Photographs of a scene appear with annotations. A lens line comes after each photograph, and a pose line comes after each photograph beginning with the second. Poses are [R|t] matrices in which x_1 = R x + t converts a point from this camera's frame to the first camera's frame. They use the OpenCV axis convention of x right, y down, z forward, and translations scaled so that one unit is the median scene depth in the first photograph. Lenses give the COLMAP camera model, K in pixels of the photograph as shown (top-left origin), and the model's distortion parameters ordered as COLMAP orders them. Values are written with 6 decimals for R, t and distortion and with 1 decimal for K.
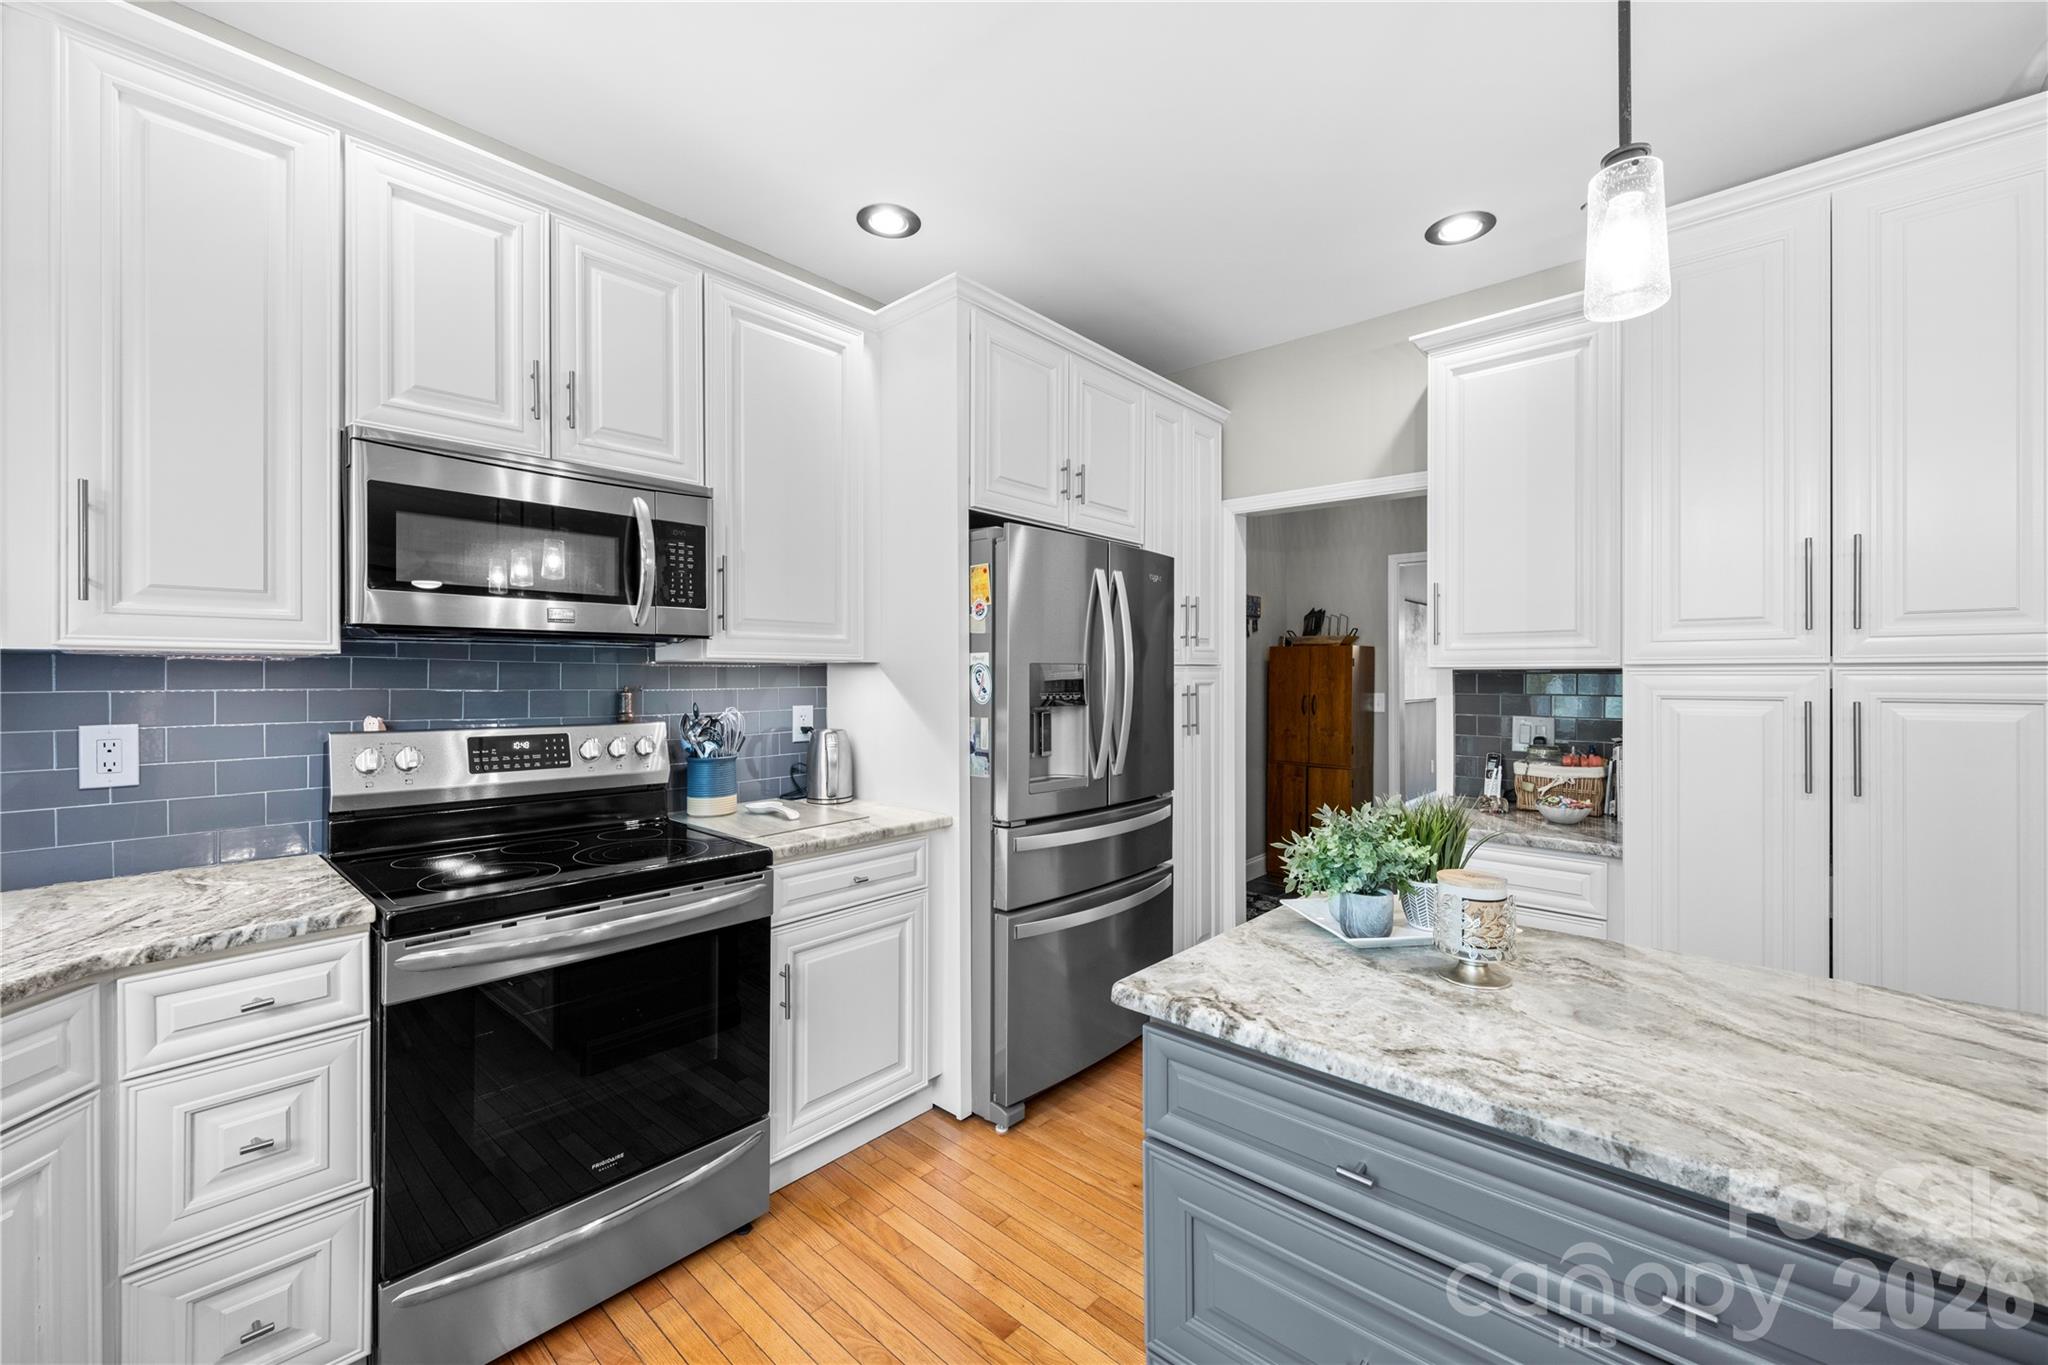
lens RADIAL K [[809.3, 0, 1026.6], [0, 809.3, 675.1], [0, 0, 1]] dist [-0.002257, -0.000334]
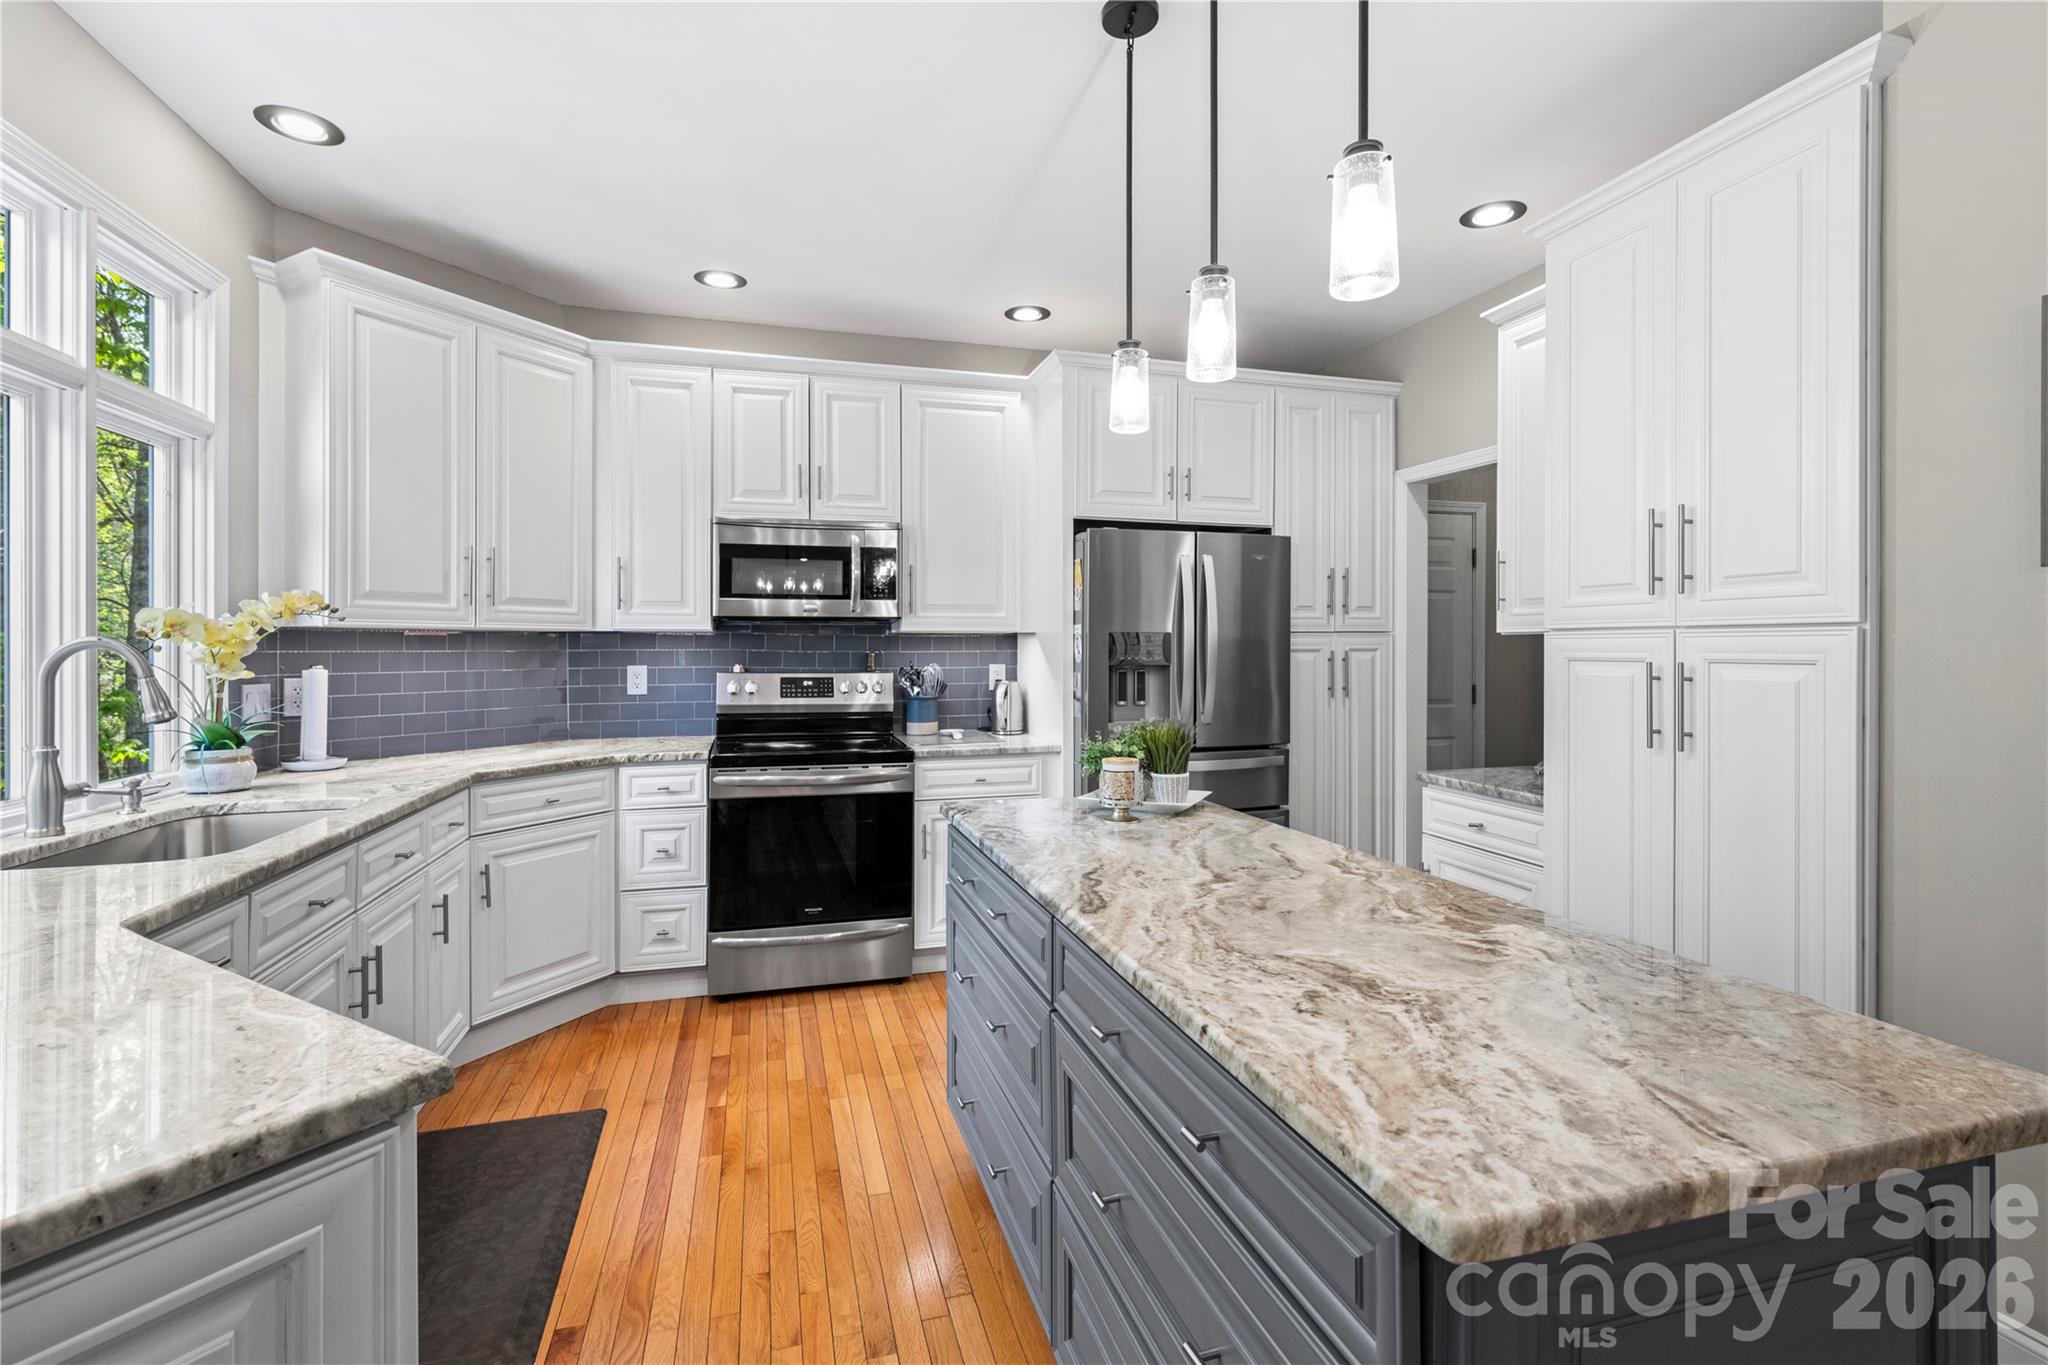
lens RADIAL K [[915.7, 0, 1028.2], [0, 915.7, 642.9], [0, 0, 1]] dist [-0.002587, -0.000487]
pose [[0.851500, -0.002956, -0.524346, 0.831178], [0.001519, 0.999994, -0.003171, 0.009111], [0.524352, 0.001904, 0.851499, -0.425501]]
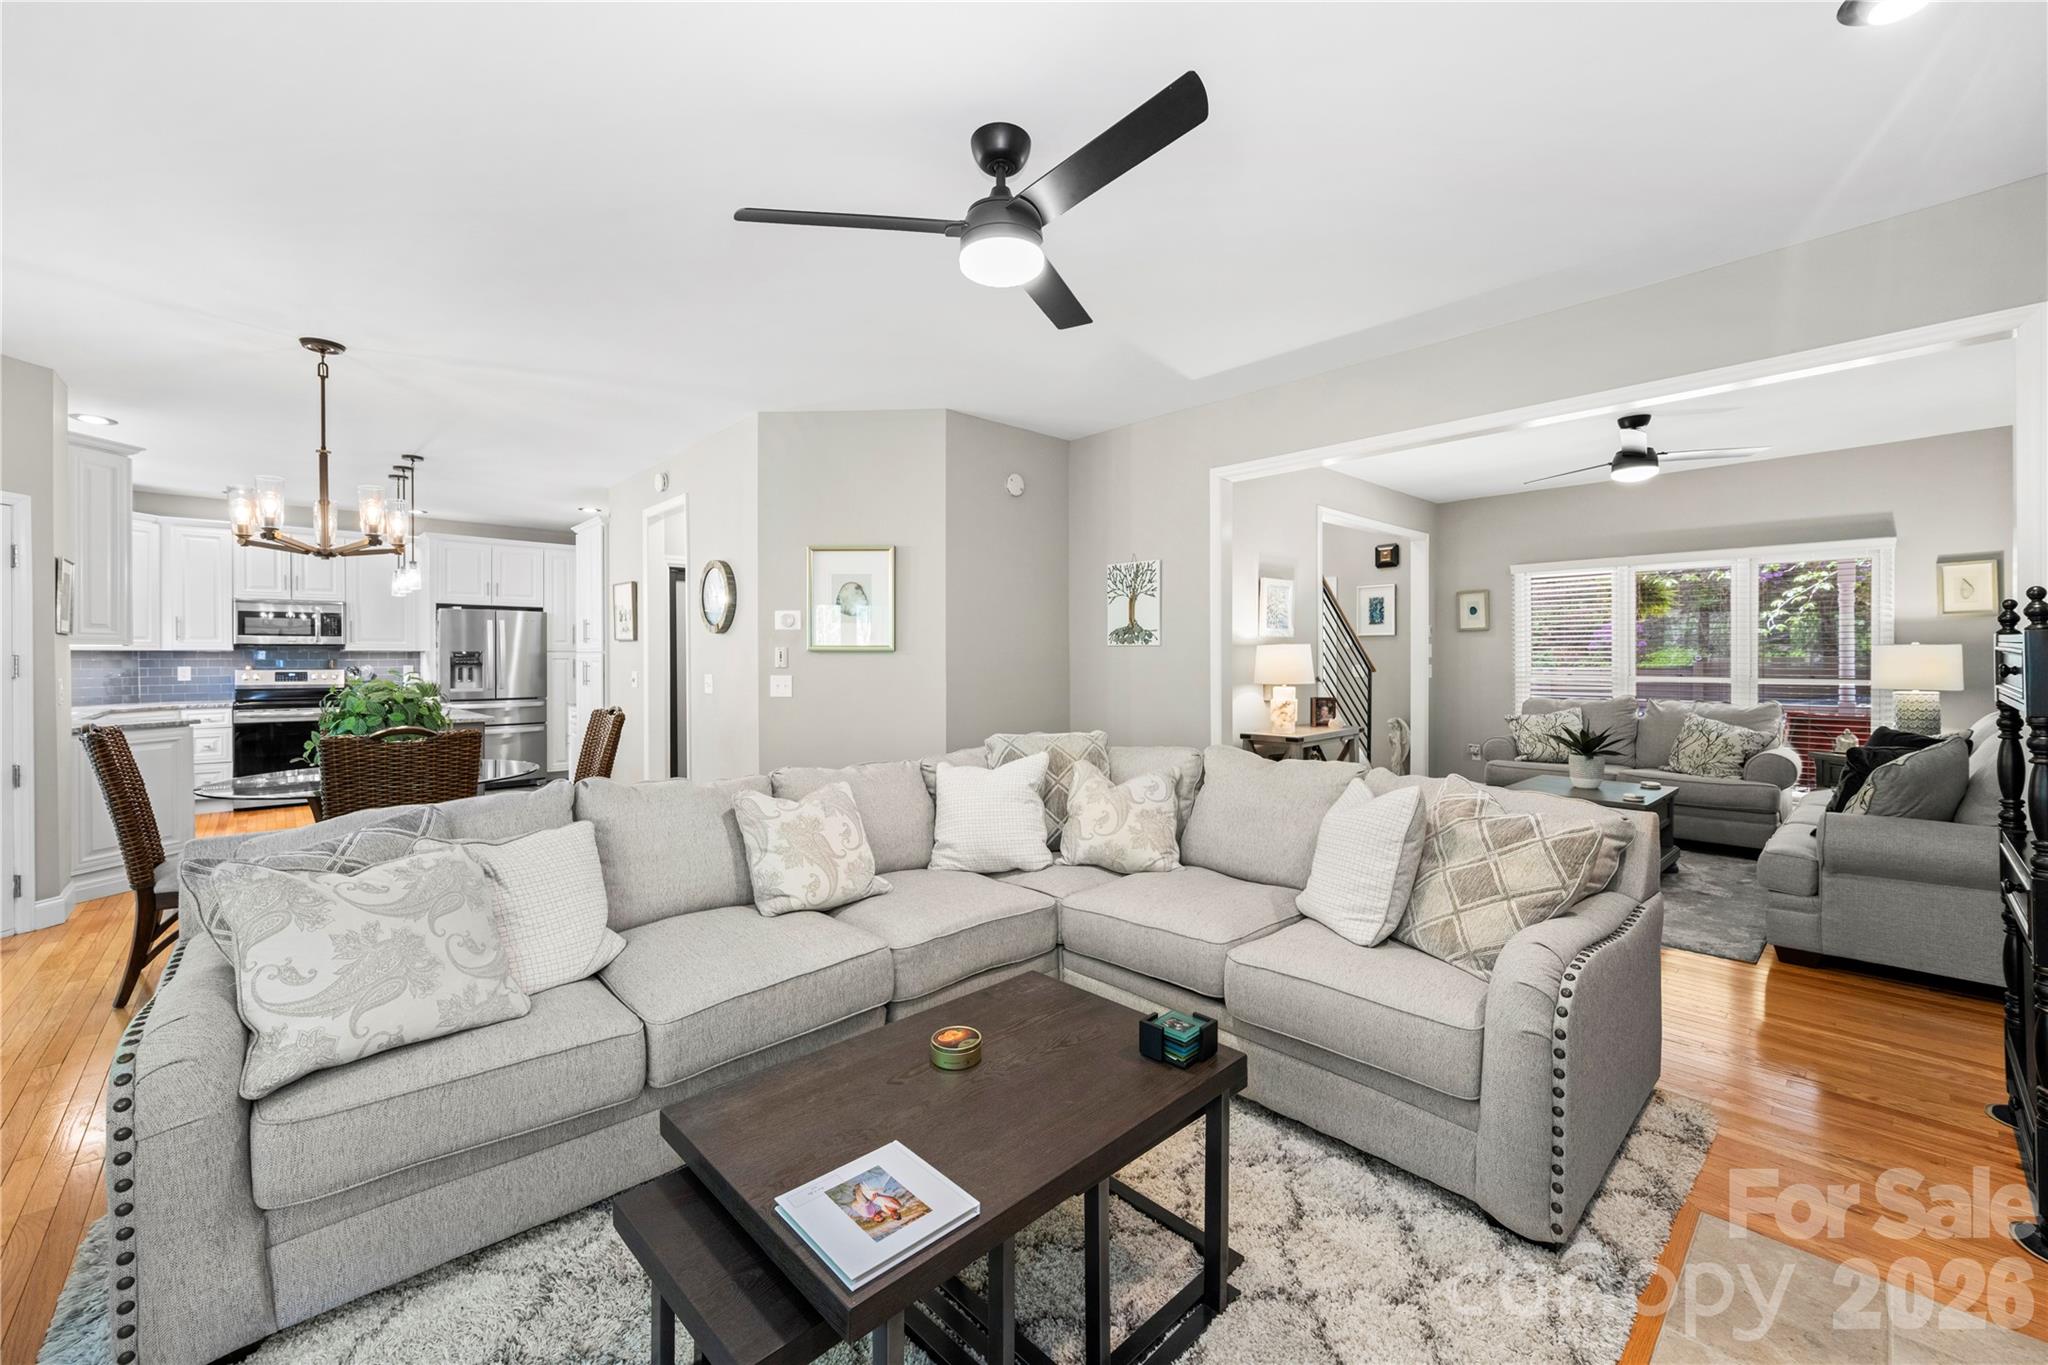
lens RADIAL K [[826.6, 0, 1019.8], [0, 826.6, 664.2], [0, 0, 1]] dist [0.013101, -0.000049]
pose [[0.995829, 0.000966, -0.091232, 3.152667], [0.000083, 0.999934, 0.011490, -0.003056], [0.091237, -0.011450, 0.995763, -2.581702]]
